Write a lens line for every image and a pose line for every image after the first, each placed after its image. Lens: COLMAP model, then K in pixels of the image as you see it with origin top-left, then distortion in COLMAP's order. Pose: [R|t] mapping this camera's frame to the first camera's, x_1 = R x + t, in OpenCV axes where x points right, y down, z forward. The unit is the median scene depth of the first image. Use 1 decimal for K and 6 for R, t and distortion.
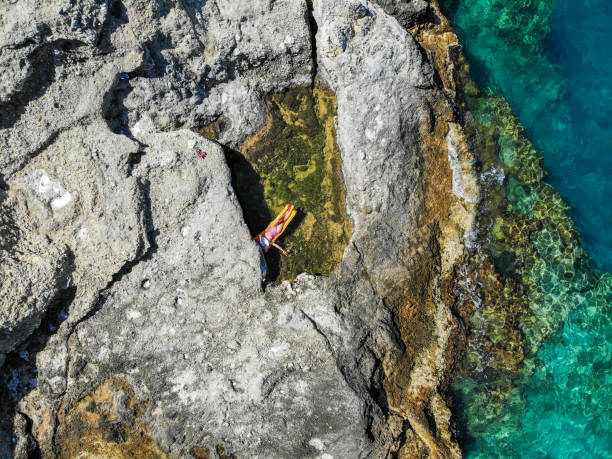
lens RADIAL K [[452.2, 0, 305.0], [0, 452.2, 234.1], [0, 0, 1]] dist [0.042053, -0.144319]
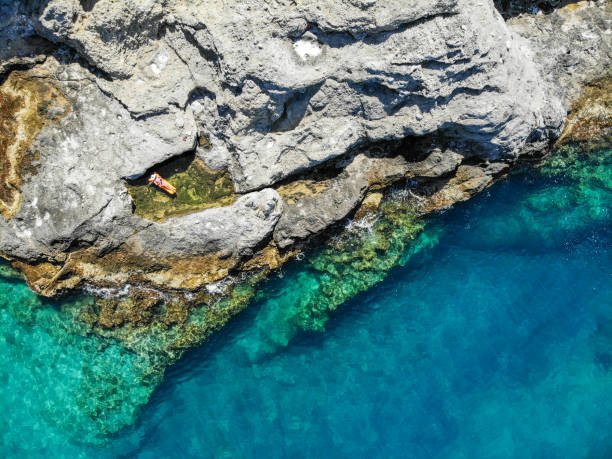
lens RADIAL K [[452.2, 0, 305.0], [0, 452.2, 234.1], [0, 0, 1]] dist [0.042053, -0.144319]
pose [[0.110239, 0.993905, -0.000152, 0.224080], [-0.993905, 0.110239, 0.000967, -0.616856], [0.000978, 0.000045, 1.000000, -0.904774]]
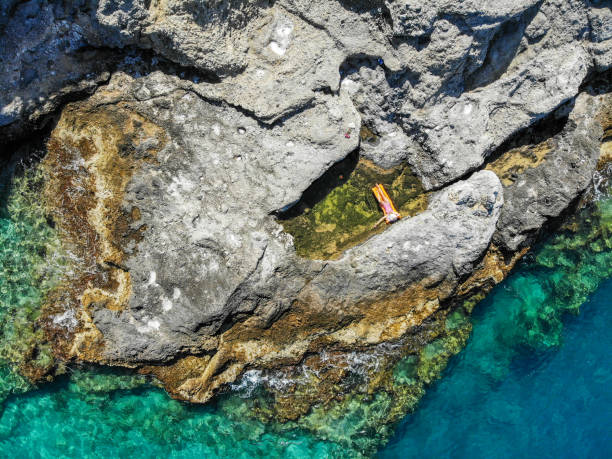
lens RADIAL K [[454.2, 0, 303.7], [0, 454.2, 233.5], [0, 0, 1]] dist [0.148671, -0.363155]
pose [[0.366377, 0.930466, 0.001064, -0.002160], [-0.930458, 0.366379, -0.003940, 0.057580], [-0.004056, 0.000454, 0.999992, -0.356945]]
